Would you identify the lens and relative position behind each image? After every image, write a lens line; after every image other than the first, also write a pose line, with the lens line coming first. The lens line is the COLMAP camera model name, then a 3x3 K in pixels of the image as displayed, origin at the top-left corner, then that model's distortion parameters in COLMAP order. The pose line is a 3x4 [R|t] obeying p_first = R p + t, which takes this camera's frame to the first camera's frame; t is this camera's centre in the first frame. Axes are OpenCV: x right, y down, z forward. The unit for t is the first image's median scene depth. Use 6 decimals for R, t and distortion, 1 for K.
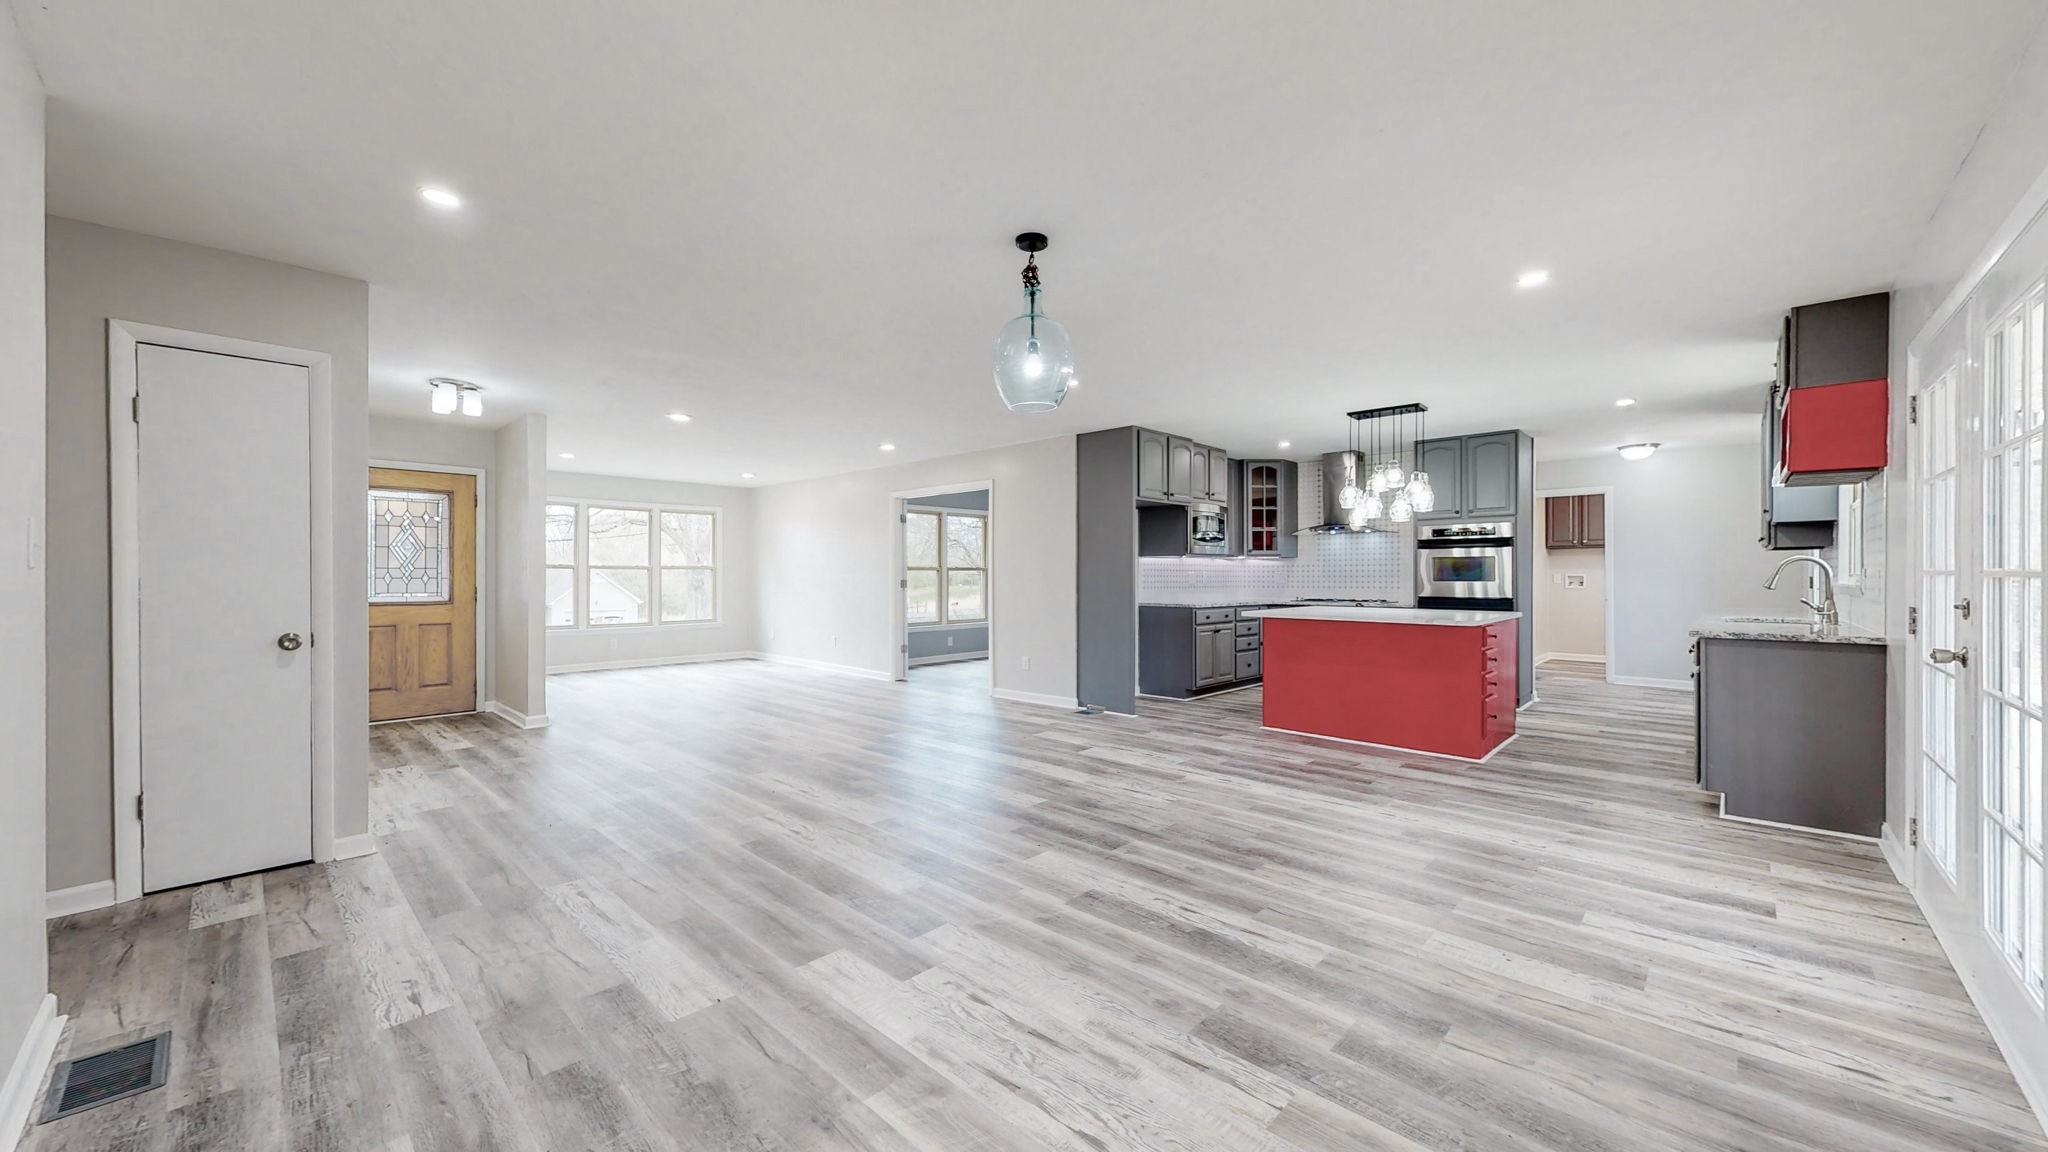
lens RADIAL K [[758.3, 0, 1030.1], [0, 758.3, 577.8], [0, 0, 1]] dist [-0.001229, -0.000066]
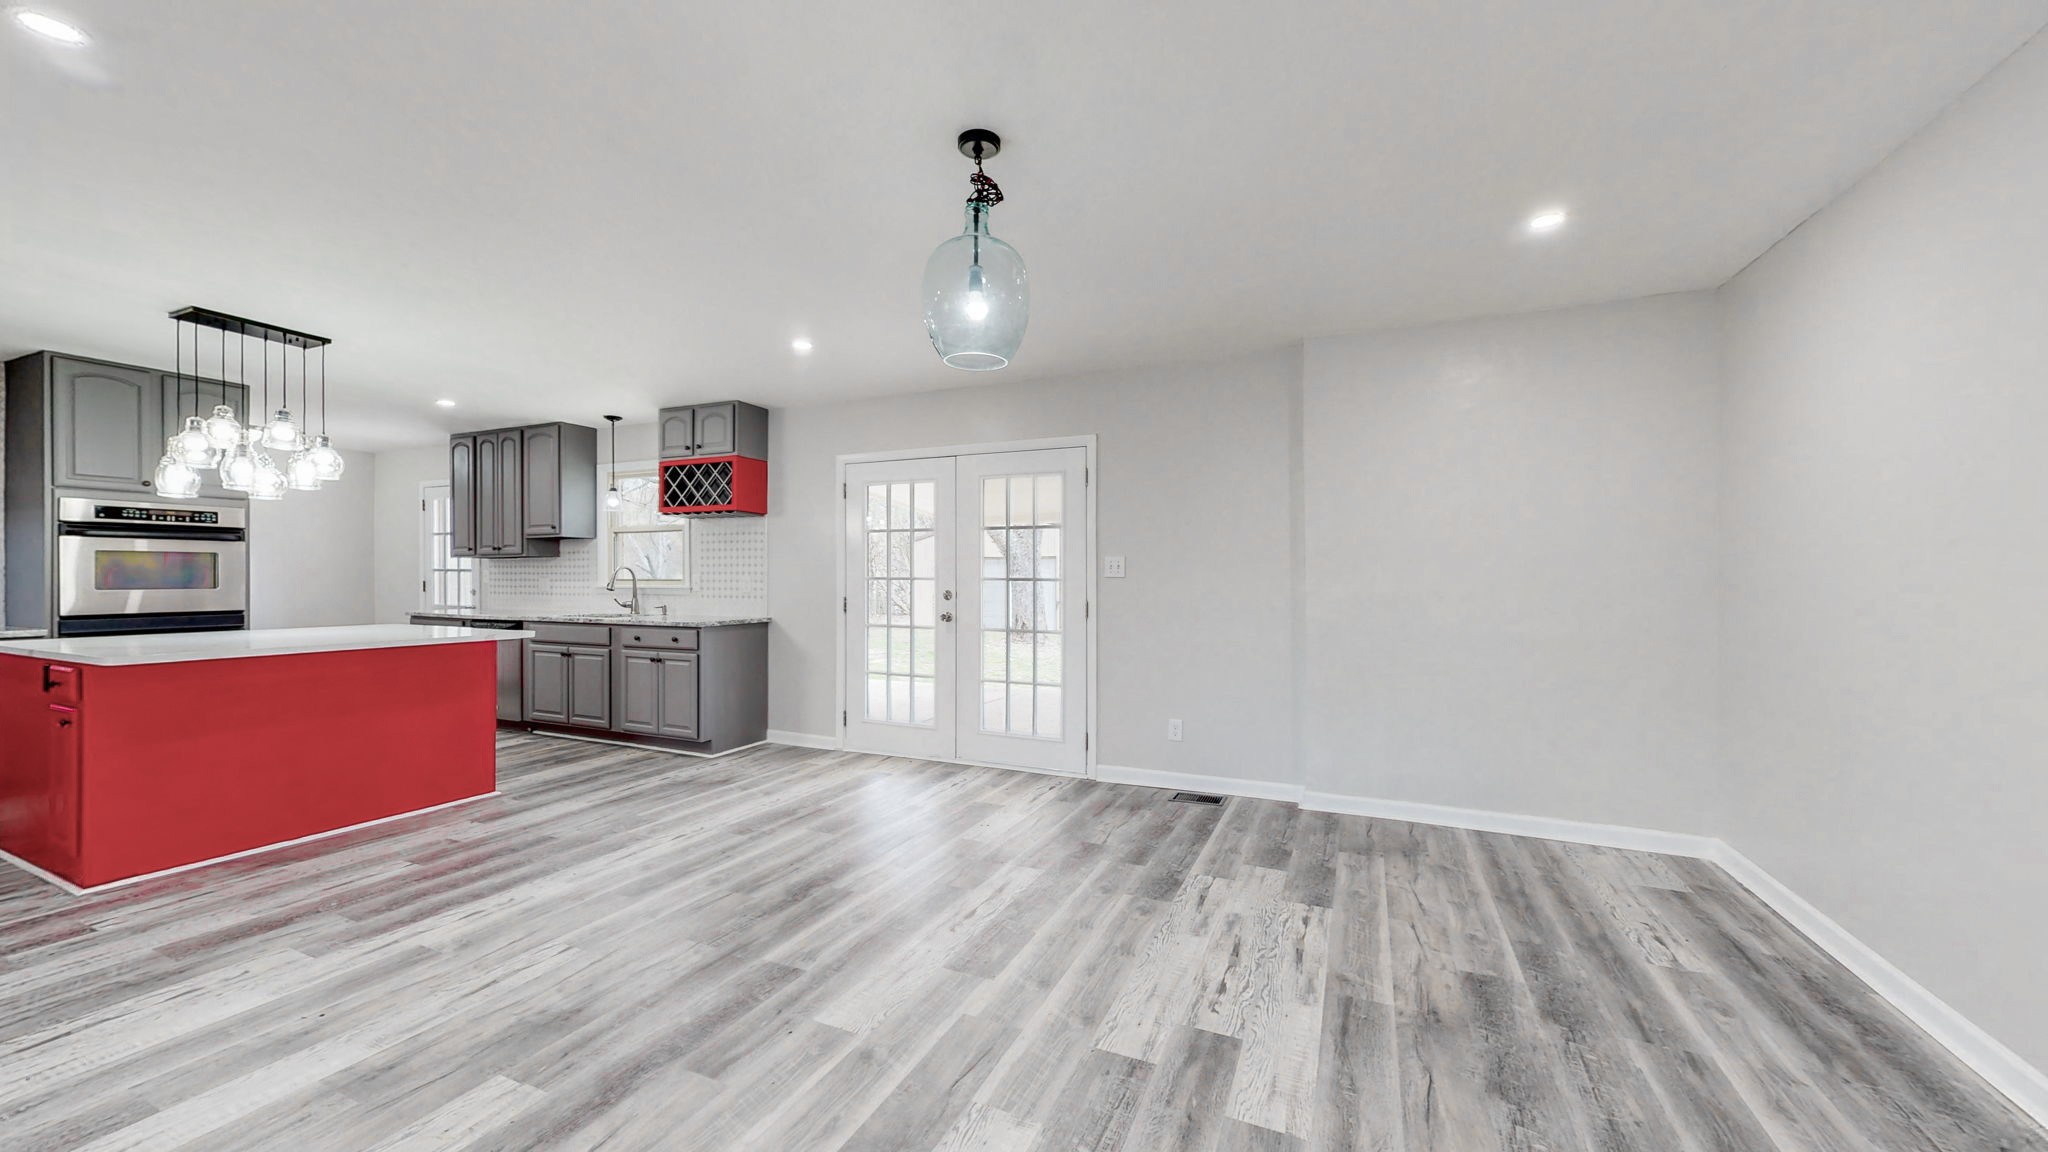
lens RADIAL K [[741.5, 0, 1024.9], [0, 741.5, 579.9], [0, 0, 1]] dist [0.001265, -0.000180]
pose [[-0.325021, -0.003542, 0.945700, -0.890580], [0.002636, 0.999986, 0.004651, -0.014431], [-0.945703, 0.004005, -0.325007, 1.489740]]
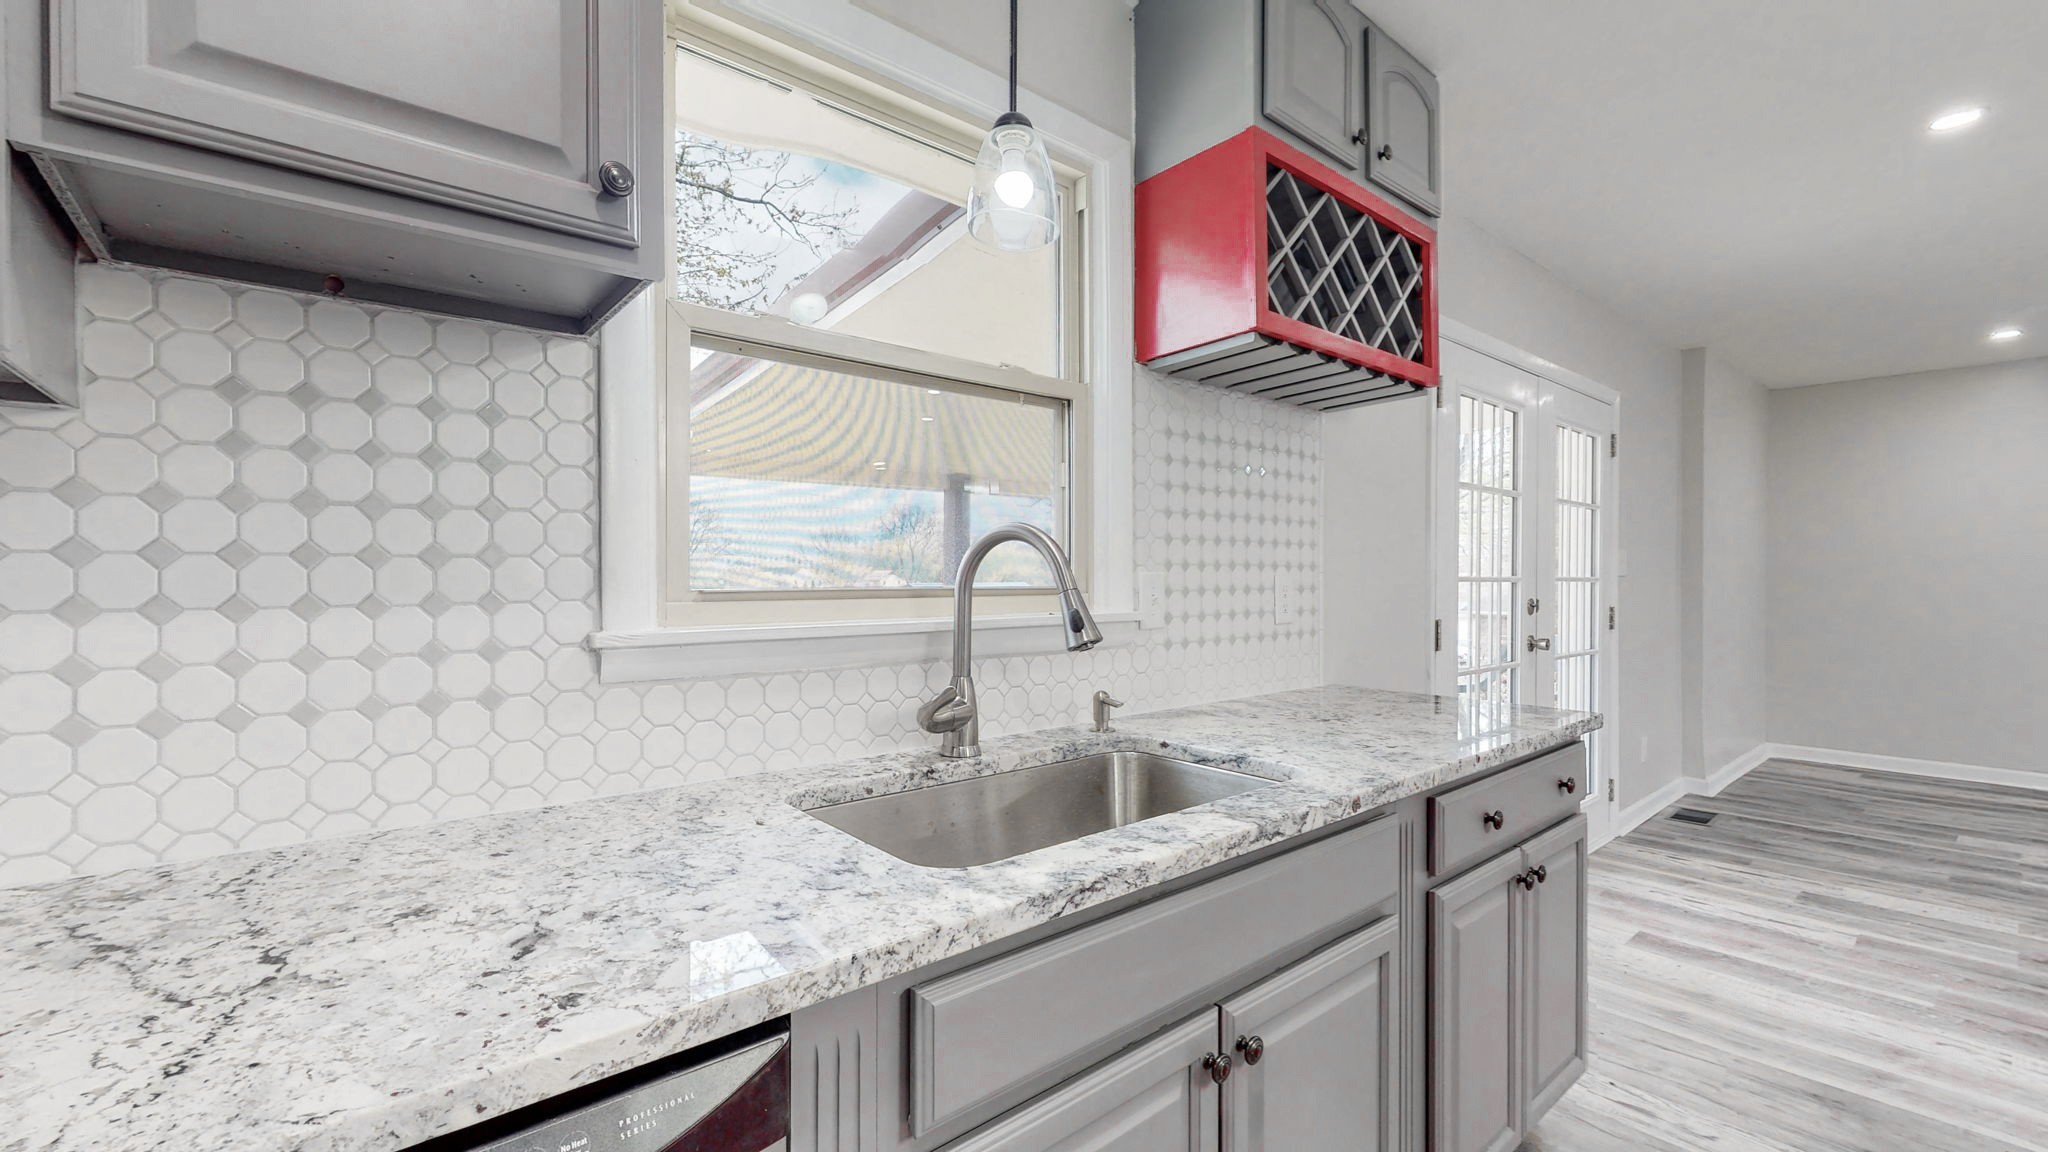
lens RADIAL K [[848.0, 0, 1025.7], [0, 848.0, 572.6], [0, 0, 1]] dist [0.000033, 0.000515]
pose [[-0.992592, -0.003209, 0.121456, 1.931325], [-0.002560, 0.999982, 0.005502, -0.025022], [-0.121471, 0.005150, -0.992582, 2.572715]]
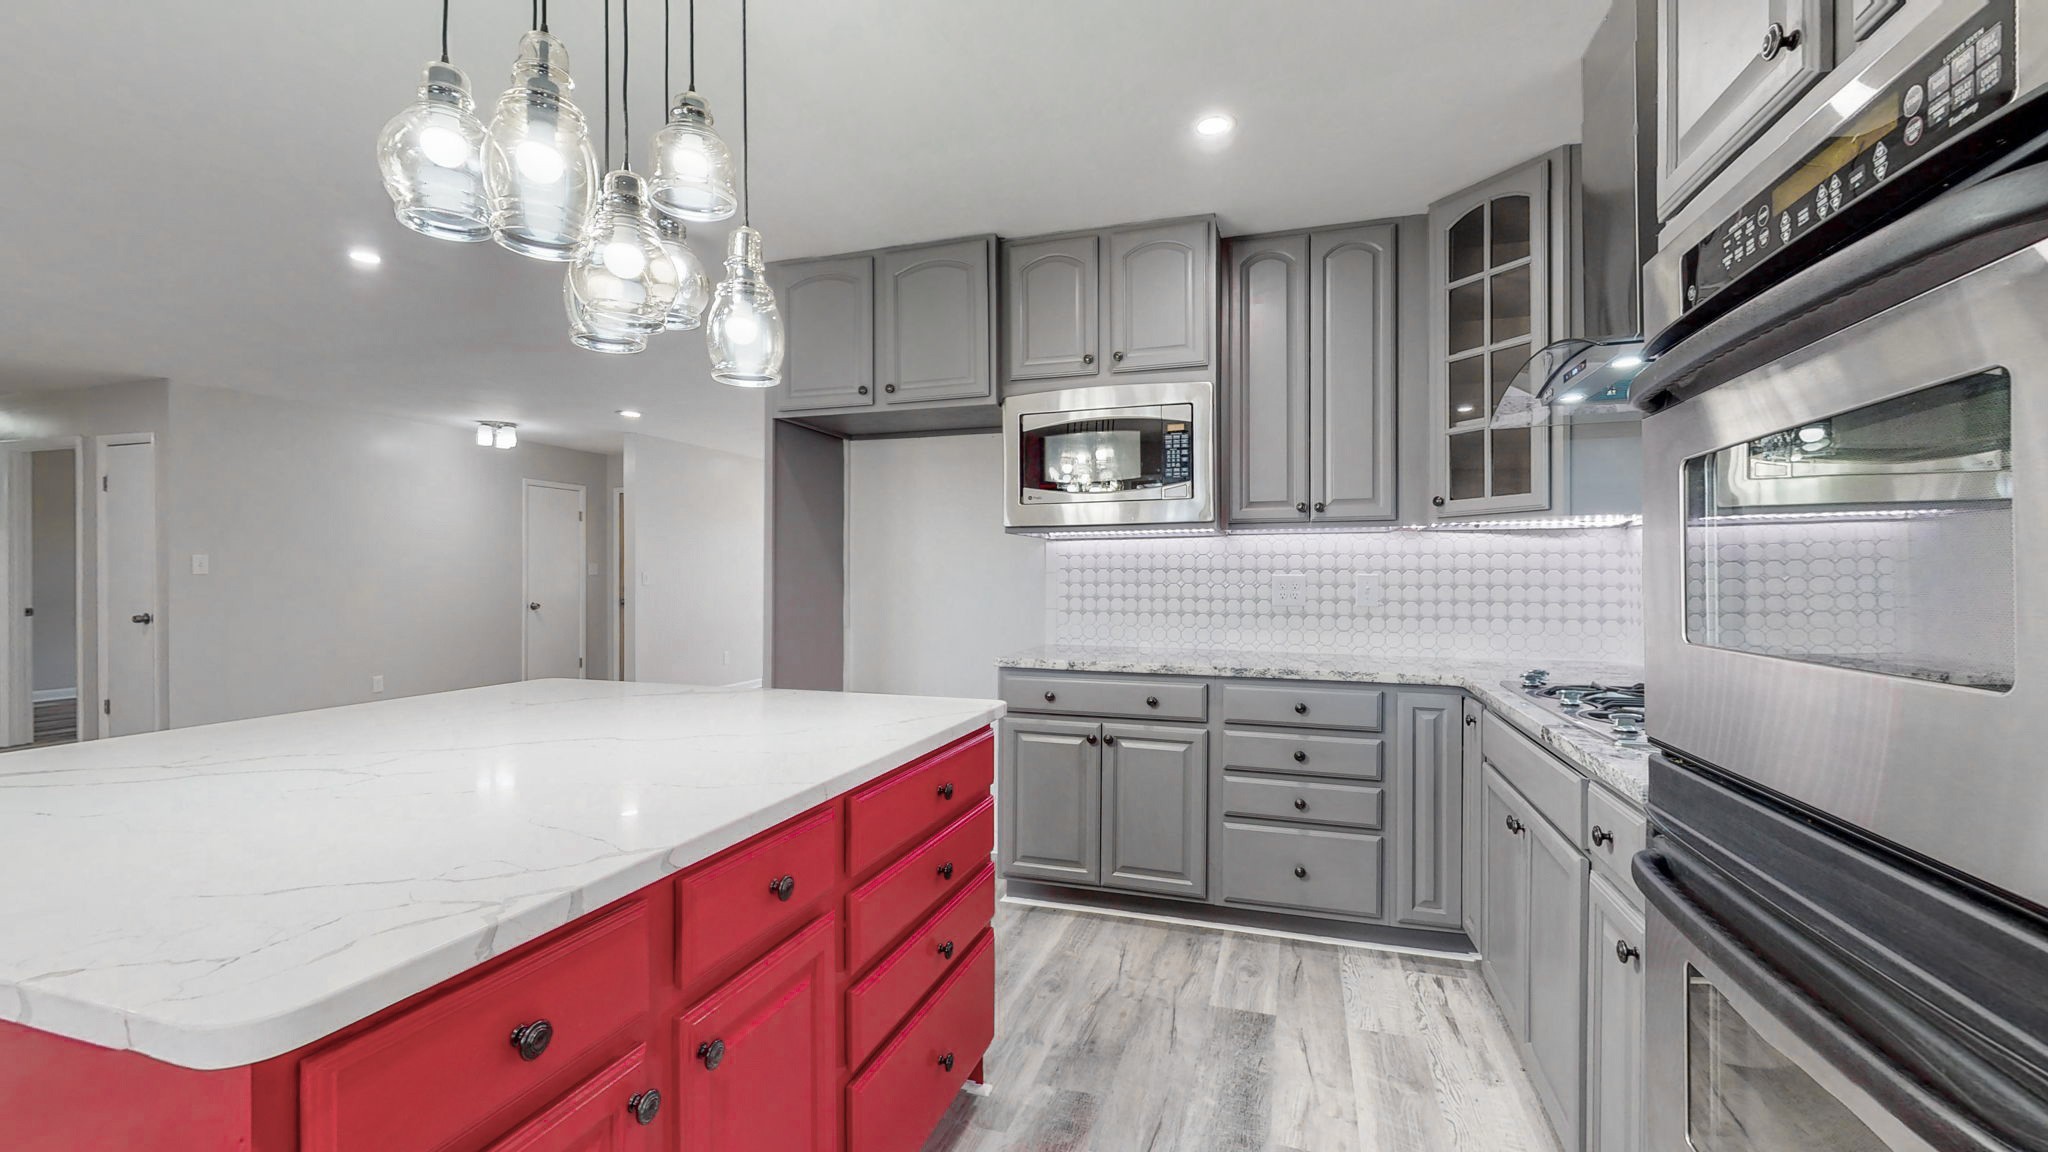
lens RADIAL K [[848.0, 0, 1022.7], [0, 848.0, 573.4], [0, 0, 1]] dist [0.000033, 0.000515]
pose [[0.429725, -0.000422, -0.902960, 0.957071], [-0.005180, 0.999982, -0.002932, -0.010366], [0.902945, 0.005937, 0.429715, 1.285781]]
